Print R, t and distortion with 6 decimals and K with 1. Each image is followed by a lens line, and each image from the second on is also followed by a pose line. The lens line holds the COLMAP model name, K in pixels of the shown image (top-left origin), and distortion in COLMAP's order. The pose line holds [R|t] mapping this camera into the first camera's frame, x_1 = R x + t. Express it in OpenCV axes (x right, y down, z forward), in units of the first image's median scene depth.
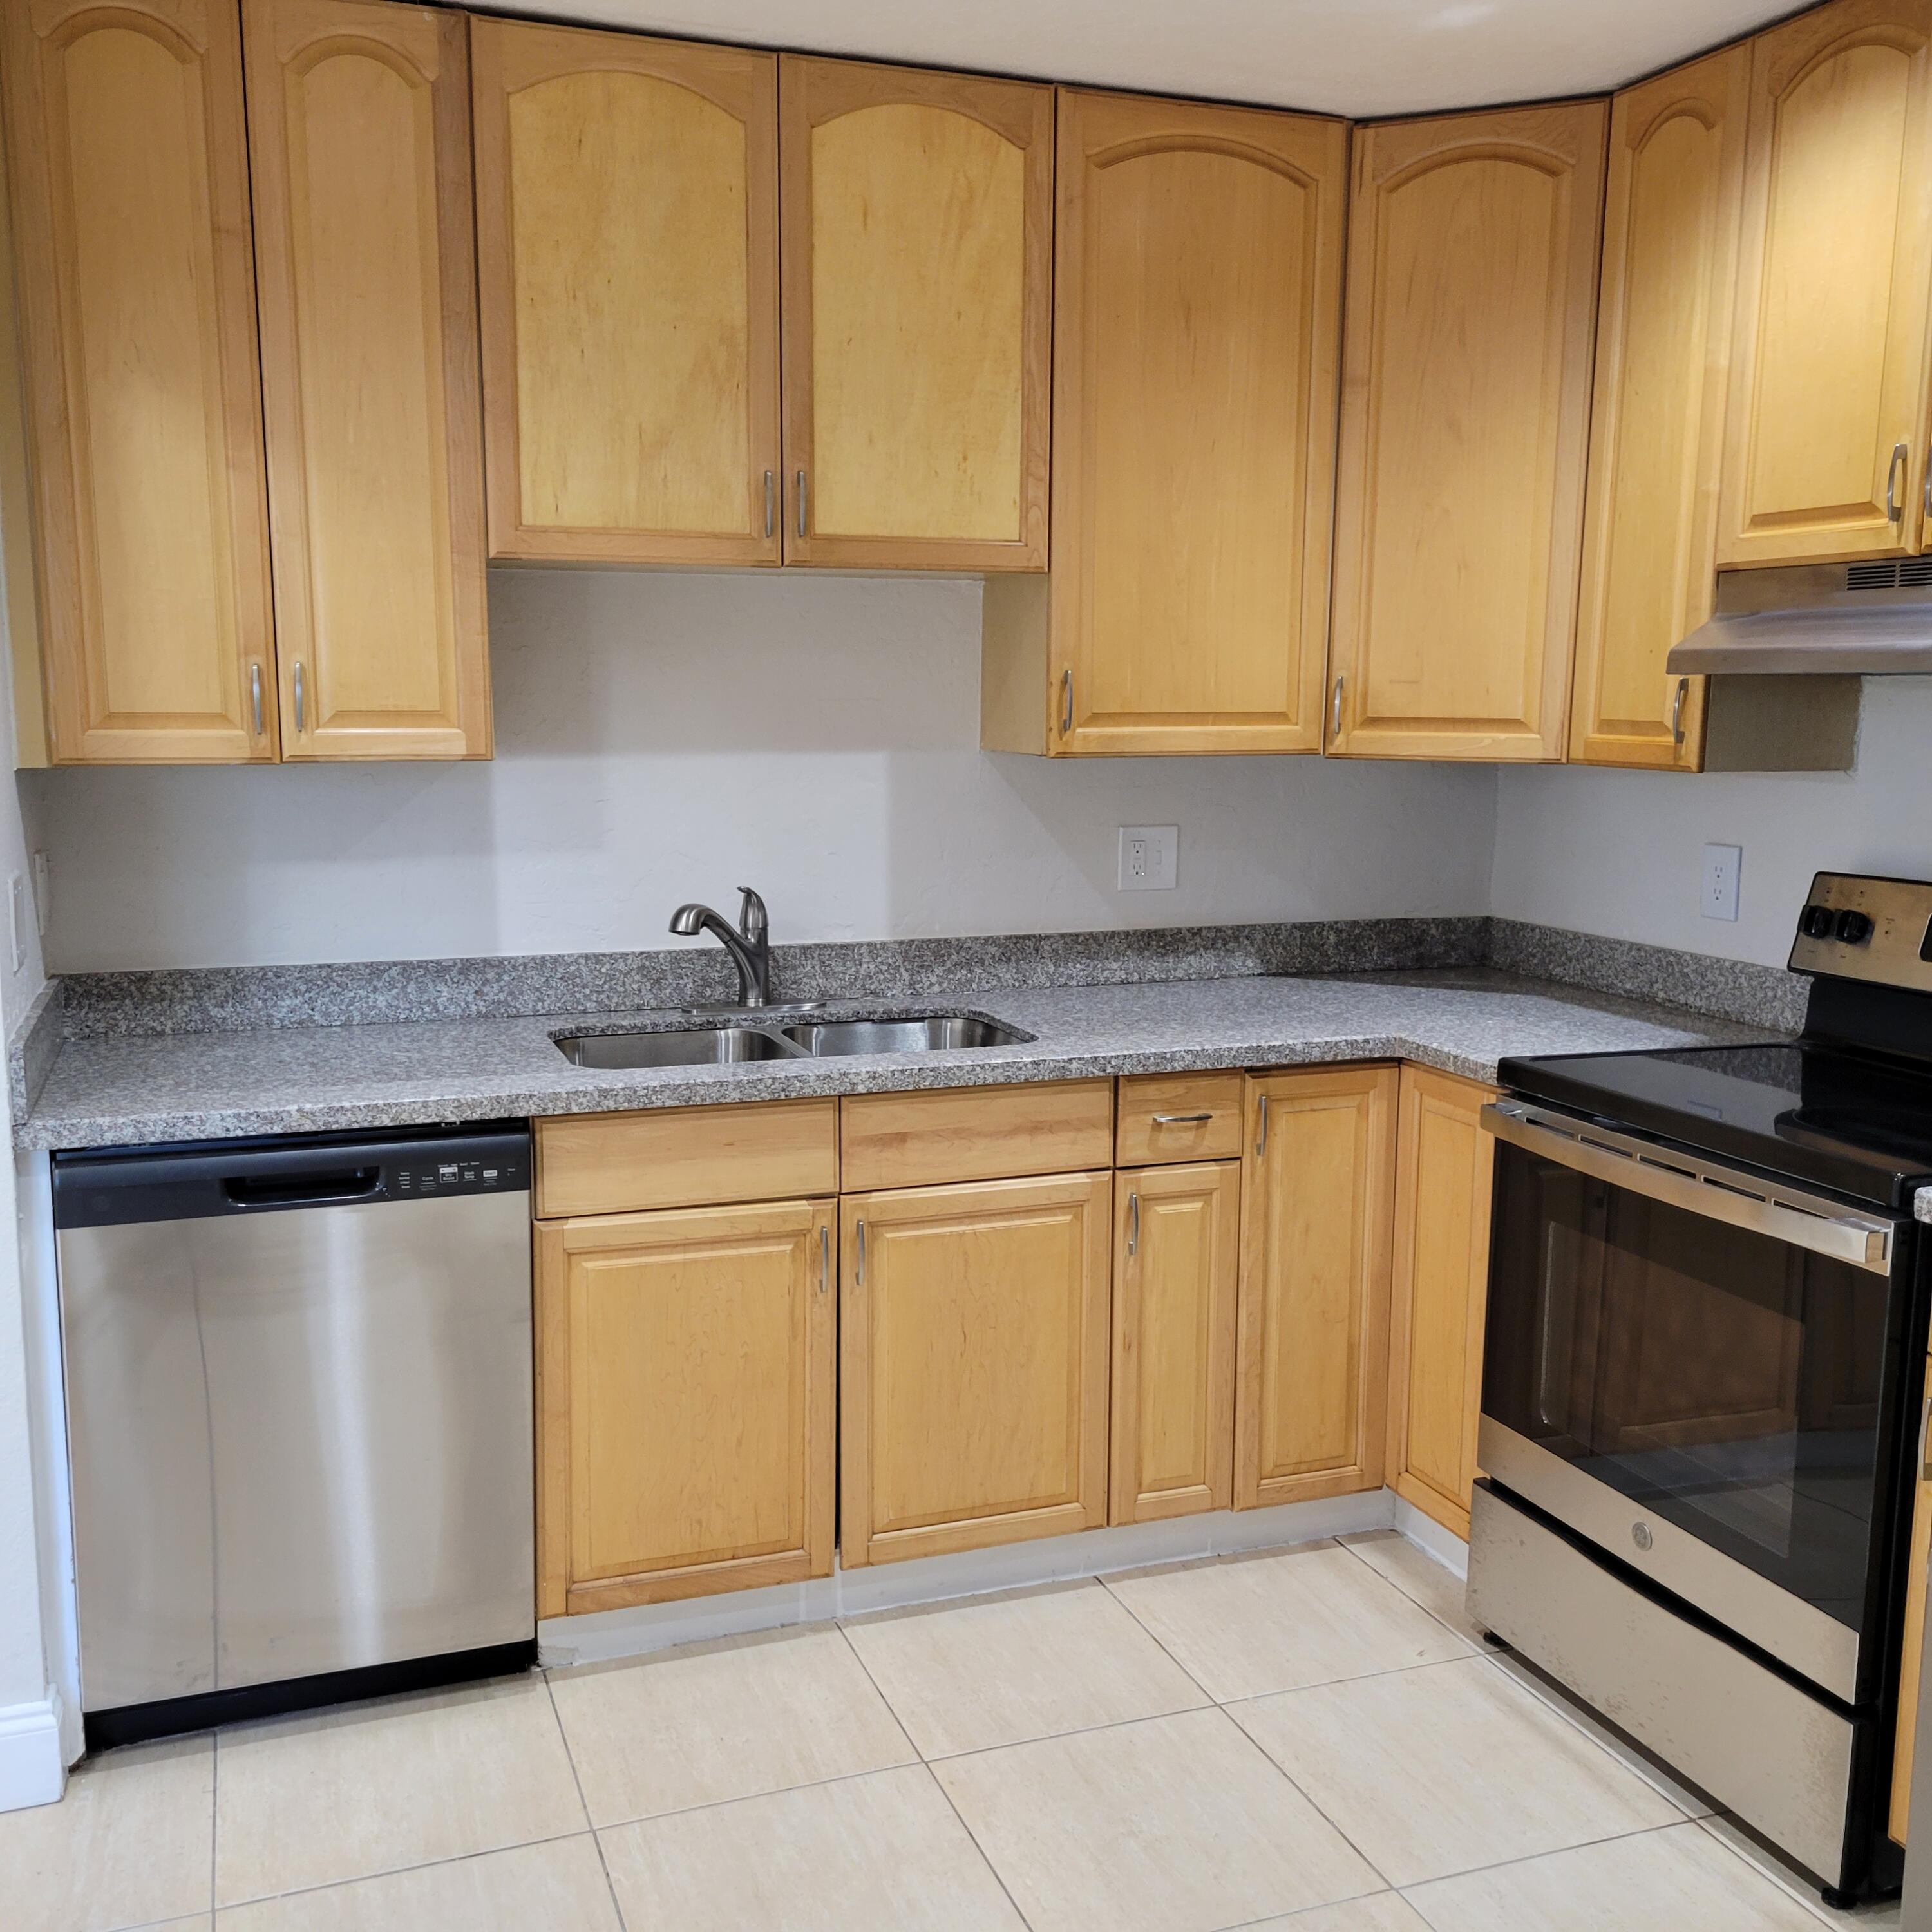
lens RADIAL K [[1912.9, 0, 962.4], [0, 1912.9, 1007.7], [0, 0, 1]] dist [0.009277, -0.007914]
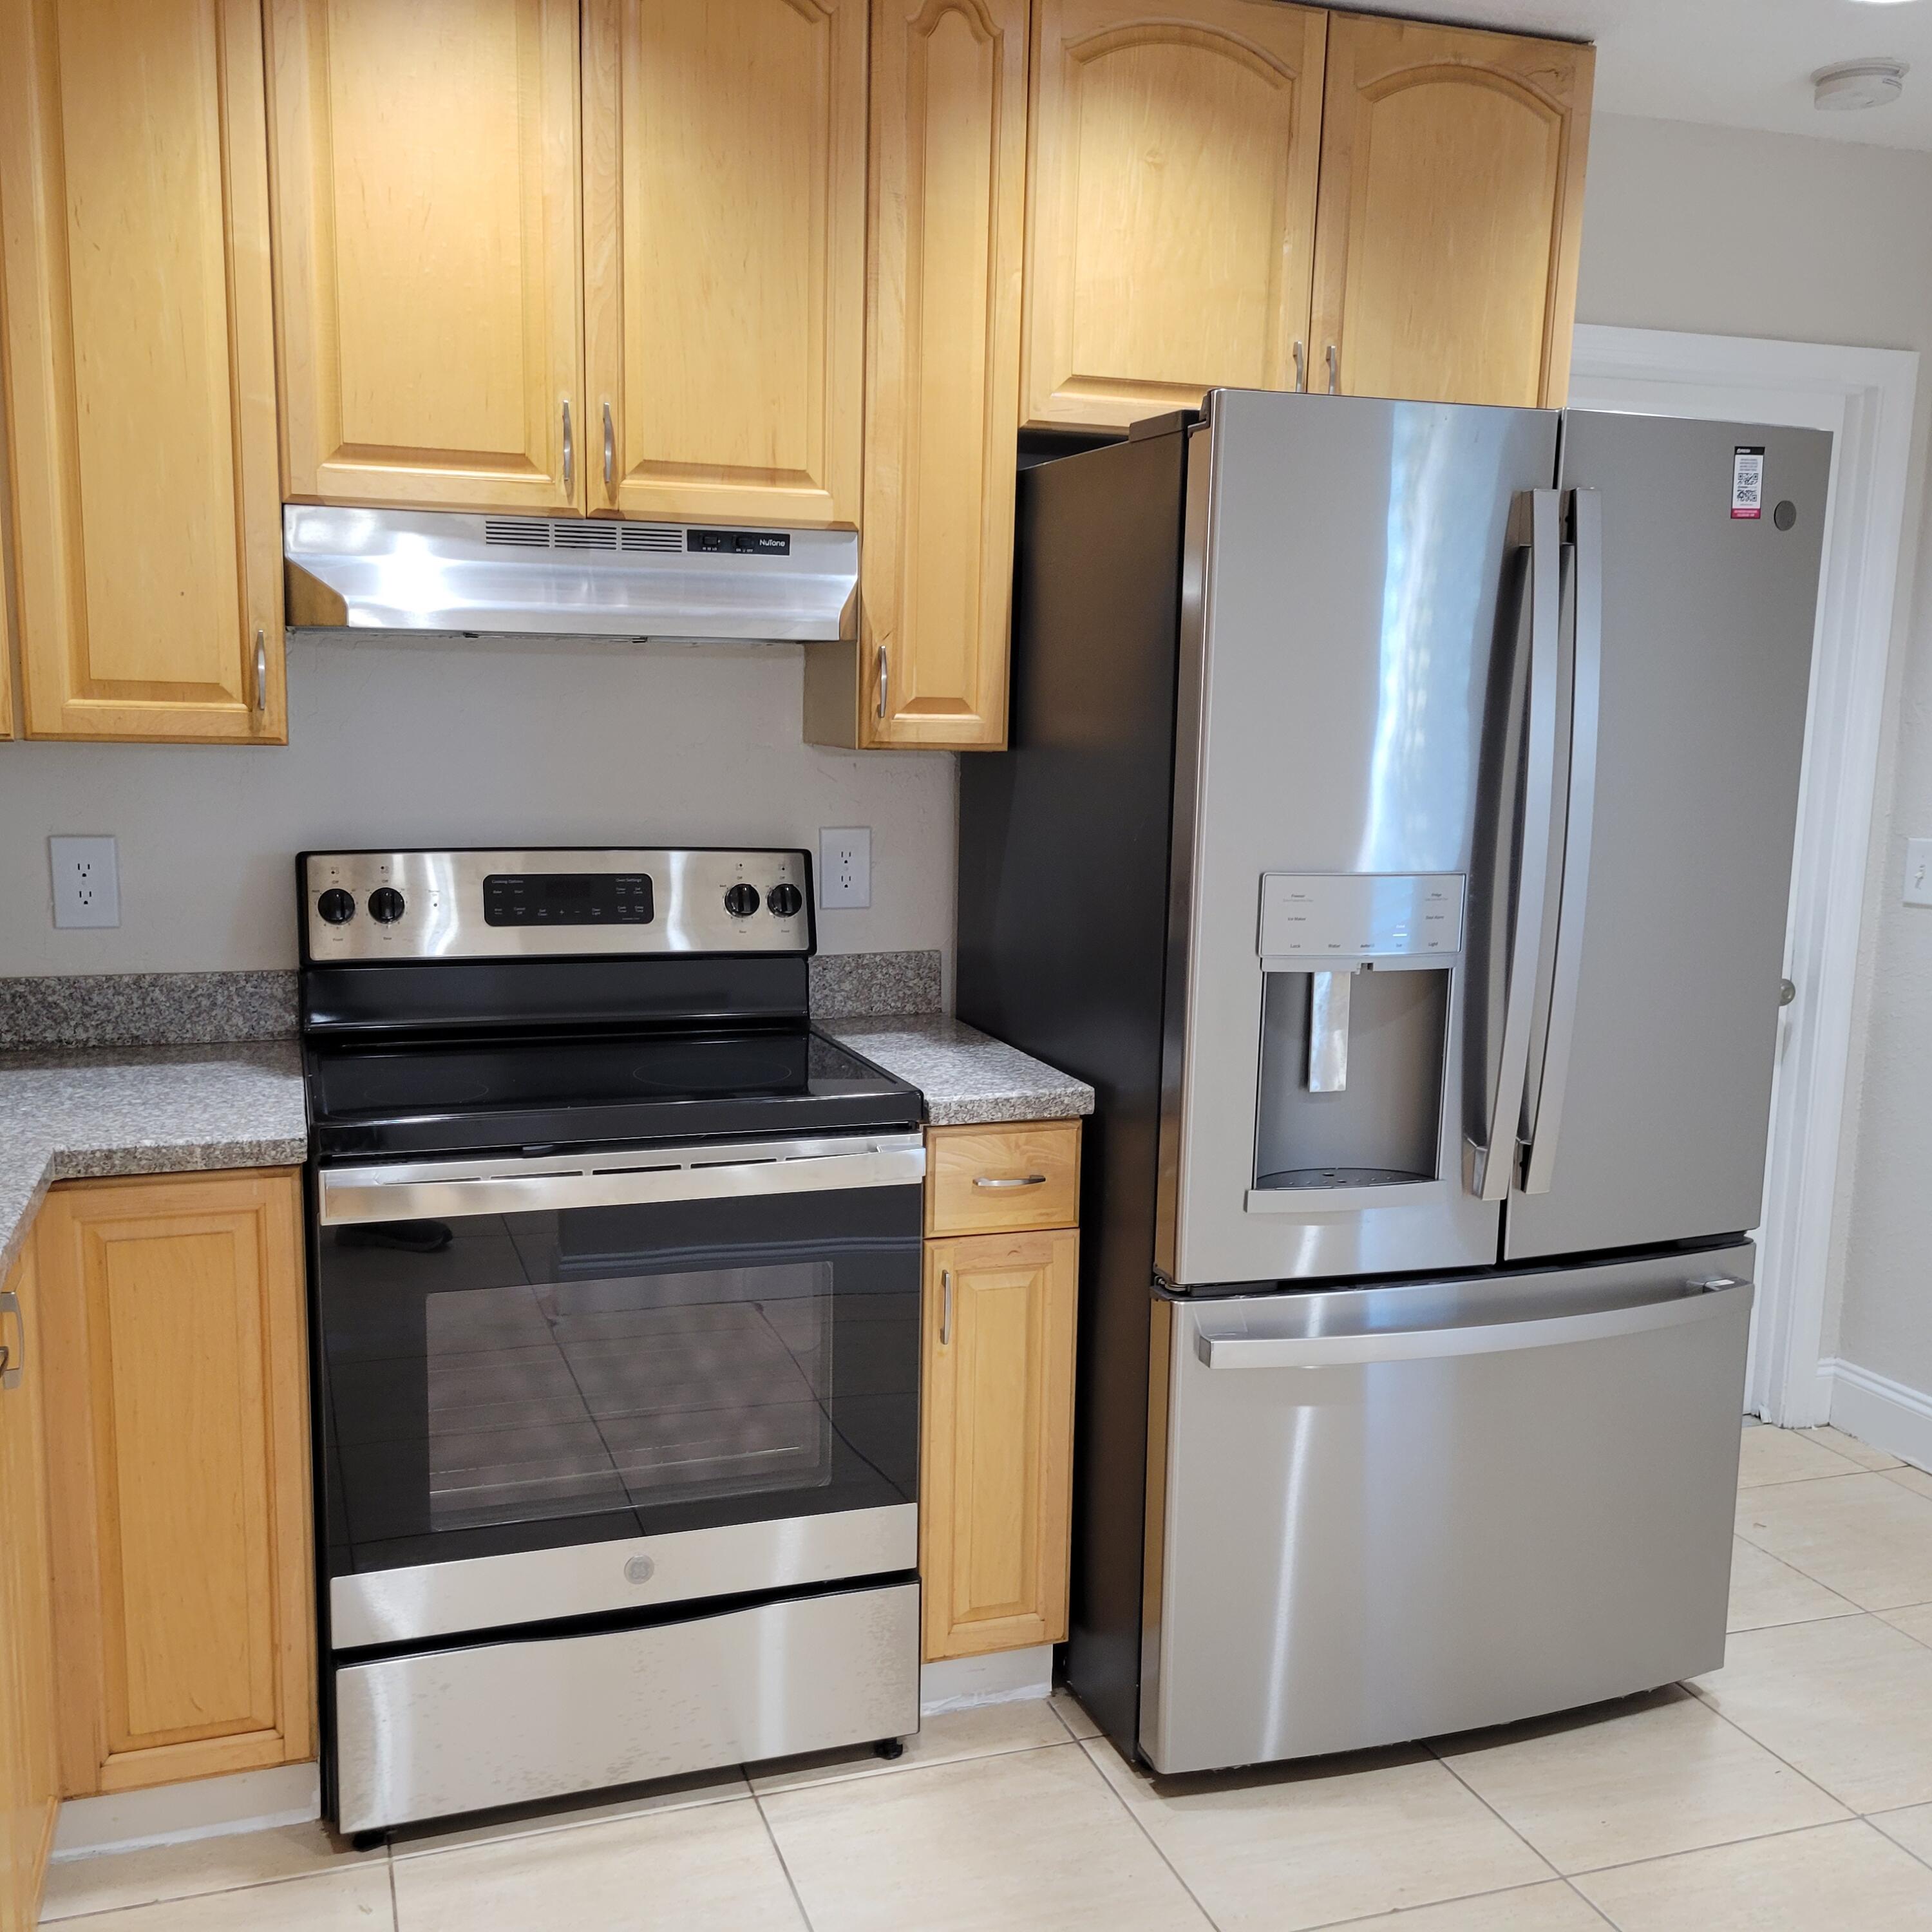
lens RADIAL K [[1912.9, 0, 962.4], [0, 1912.9, 1007.7], [0, 0, 1]] dist [0.009277, -0.007914]
pose [[0.011793, -0.169135, 0.985522, -0.436232], [0.144038, 0.975599, 0.165708, -0.102515], [-0.989502, 0.139999, 0.035867, 0.666287]]
